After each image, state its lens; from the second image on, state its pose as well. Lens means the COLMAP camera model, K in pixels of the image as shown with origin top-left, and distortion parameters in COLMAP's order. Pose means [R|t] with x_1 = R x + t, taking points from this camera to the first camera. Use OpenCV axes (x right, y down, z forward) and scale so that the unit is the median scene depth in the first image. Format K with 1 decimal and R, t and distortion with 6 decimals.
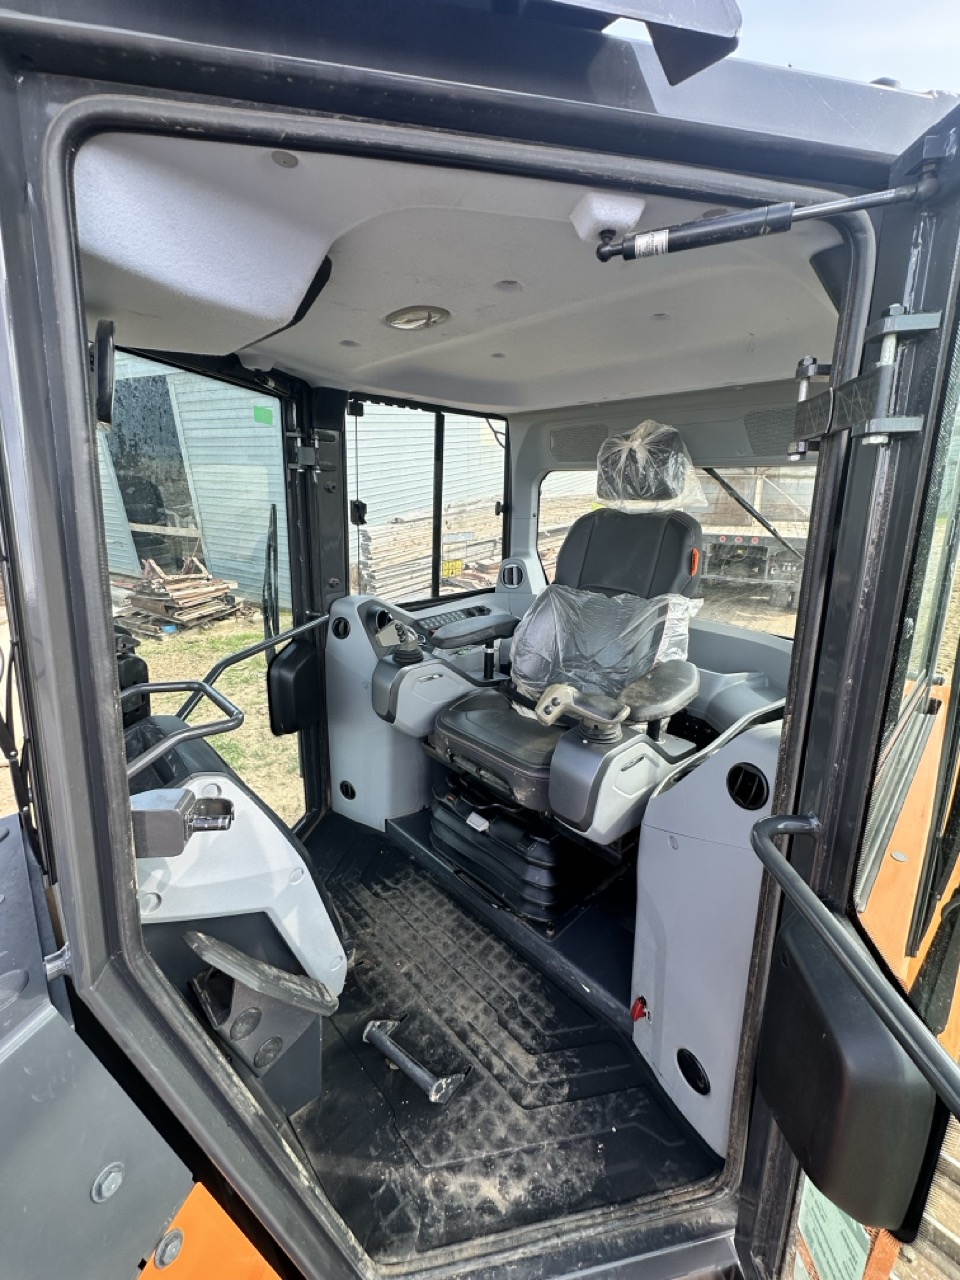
lens RADIAL K [[510.9, 0, 480.0], [0, 510.9, 640.0], [0, 0, 1]] dist [-0.002757, 0.000251]
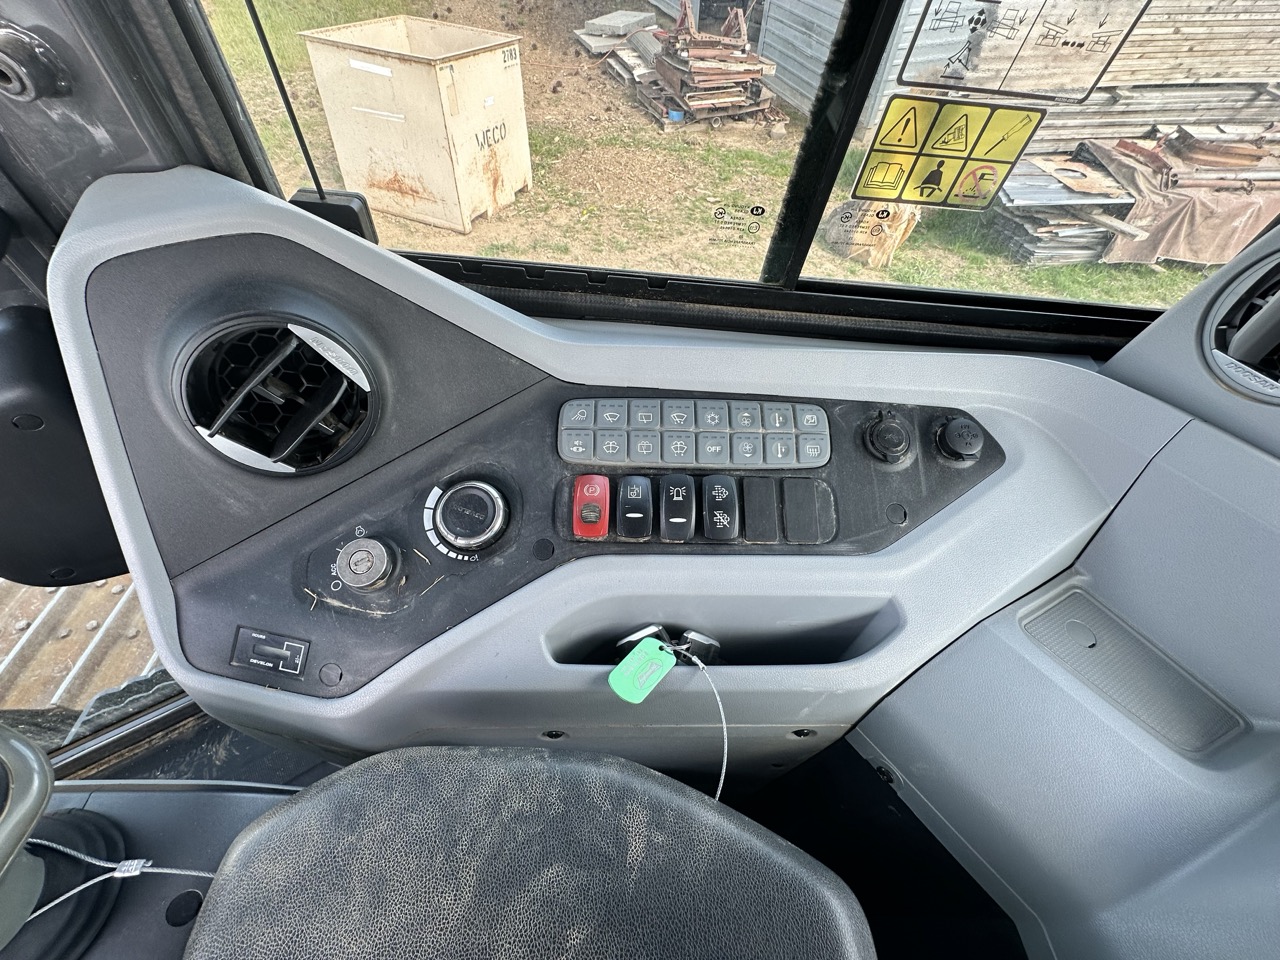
lens RADIAL K [[510.9, 0, 640.0], [0, 510.9, 480.0], [0, 0, 1]] dist [-0.002757, 0.000251]
pose [[0.726608, 0.559908, -0.398175, 0.002743], [-0.272362, 0.766797, 0.581241, -0.173483], [0.630761, -0.313887, 0.709659, 1.060924]]
